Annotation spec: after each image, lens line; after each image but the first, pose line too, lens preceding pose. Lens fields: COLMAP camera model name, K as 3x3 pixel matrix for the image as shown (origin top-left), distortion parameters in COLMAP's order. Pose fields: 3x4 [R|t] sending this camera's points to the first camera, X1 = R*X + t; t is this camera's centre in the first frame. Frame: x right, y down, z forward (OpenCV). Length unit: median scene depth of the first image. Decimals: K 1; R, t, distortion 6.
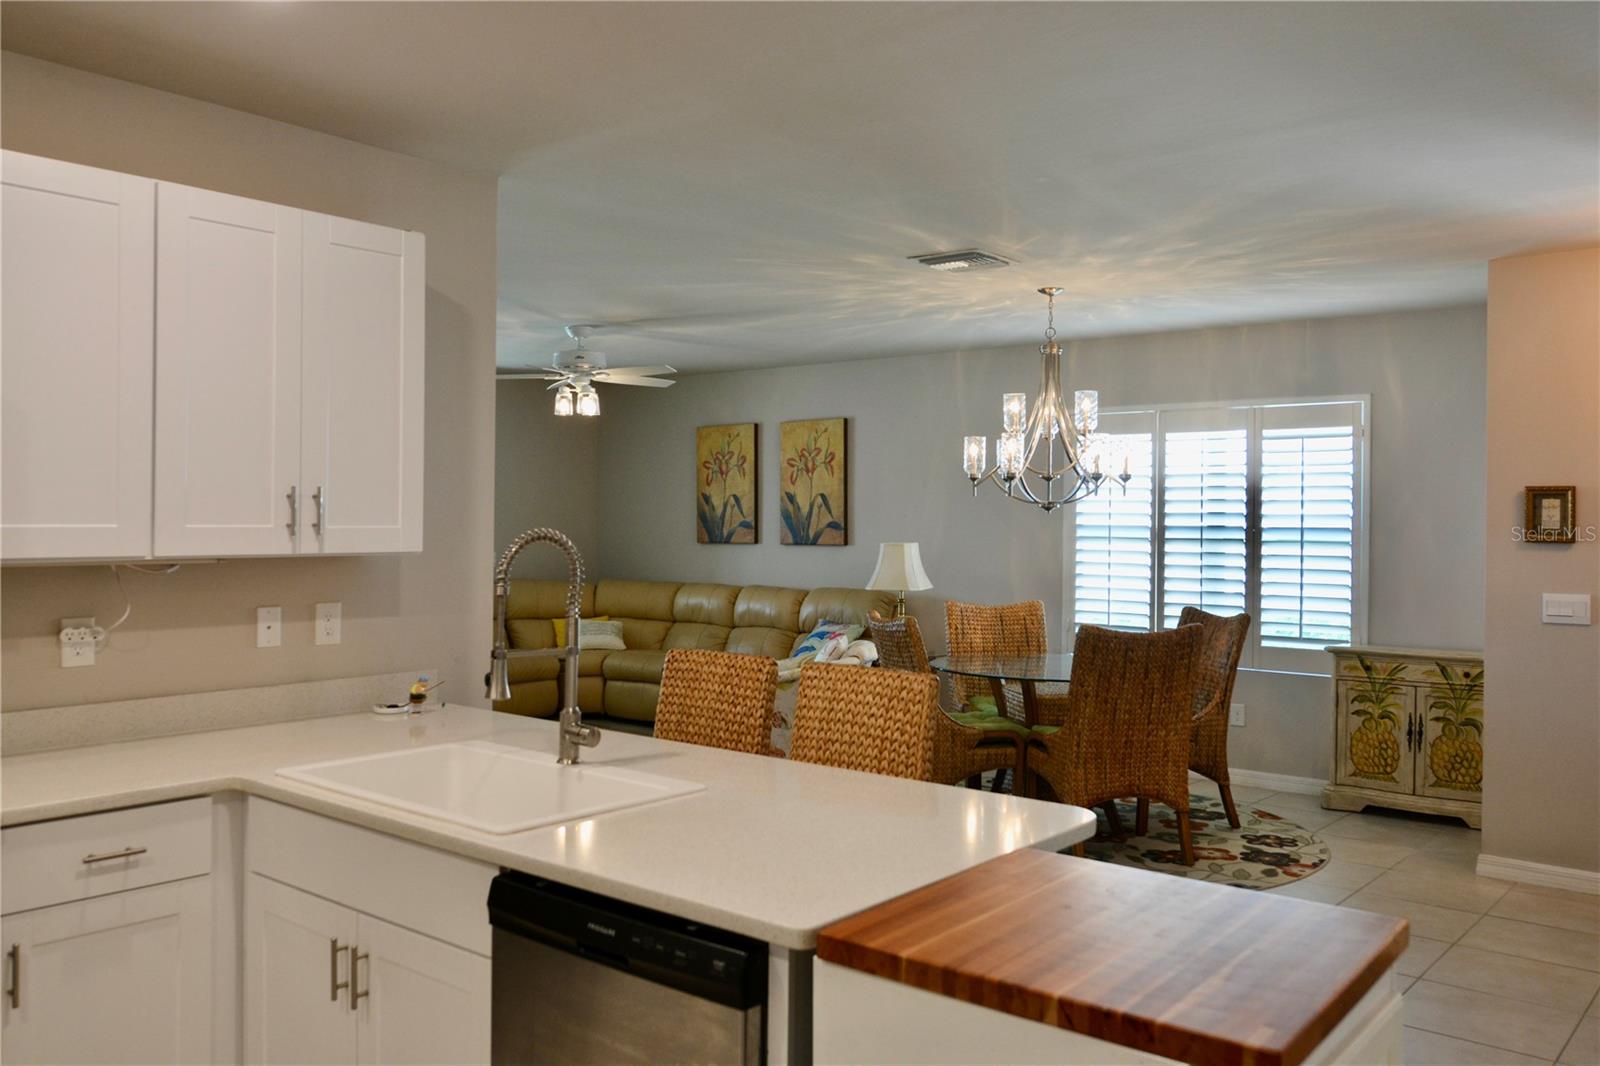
lens RADIAL K [[1283.8, 0, 801.4], [0, 1283.8, 524.0], [0, 0, 1]] dist [-0.014979, -0.001733]
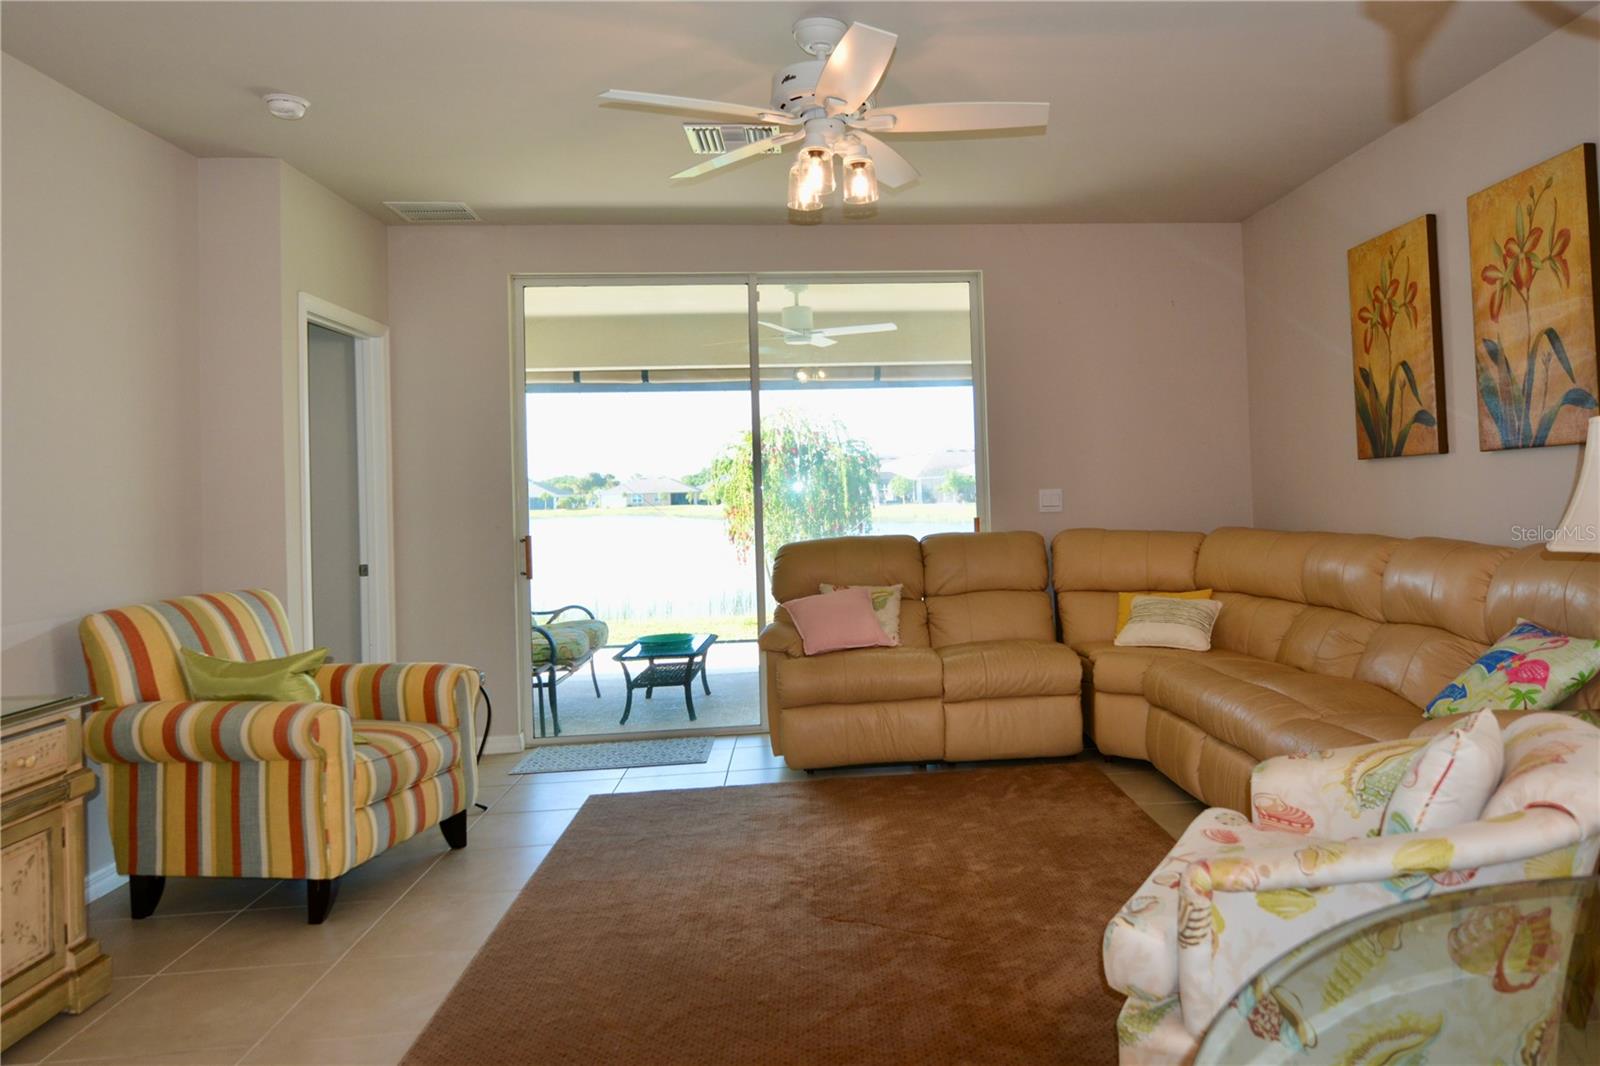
lens RADIAL K [[1146.8, 0, 908.7], [0, 1146.8, 466.8], [0, 0, 1]] dist [-0.011526, 0.001572]
pose [[0.725419, -0.046048, -0.686765, 0.165716], [0.035727, 0.998934, -0.029241, 0.036284], [0.687380, -0.003323, 0.726291, 0.754115]]
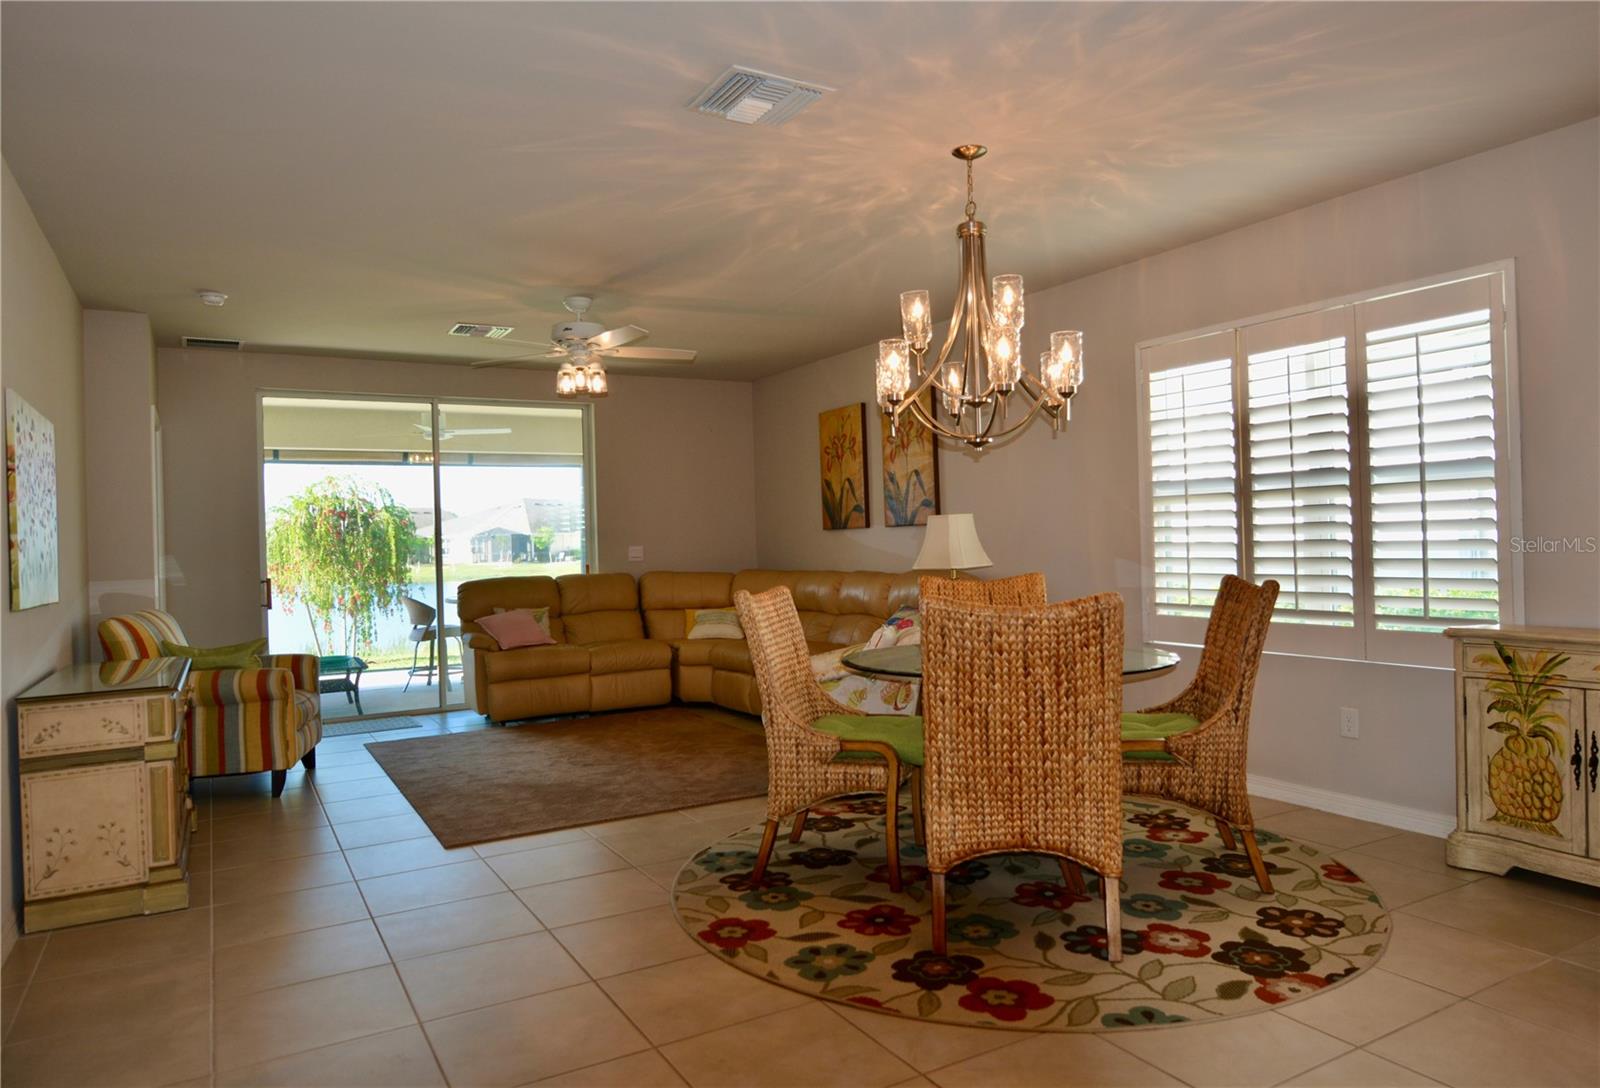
lens RADIAL K [[1051.8, 0, 840.5], [0, 1051.8, 538.1], [0, 0, 1]] dist [-0.007088, -0.002872]
pose [[0.946777, -0.034394, -0.320047, 0.275431], [0.034114, 0.999397, -0.006485, 0.038405], [0.320078, -0.004778, 0.947379, 0.352220]]
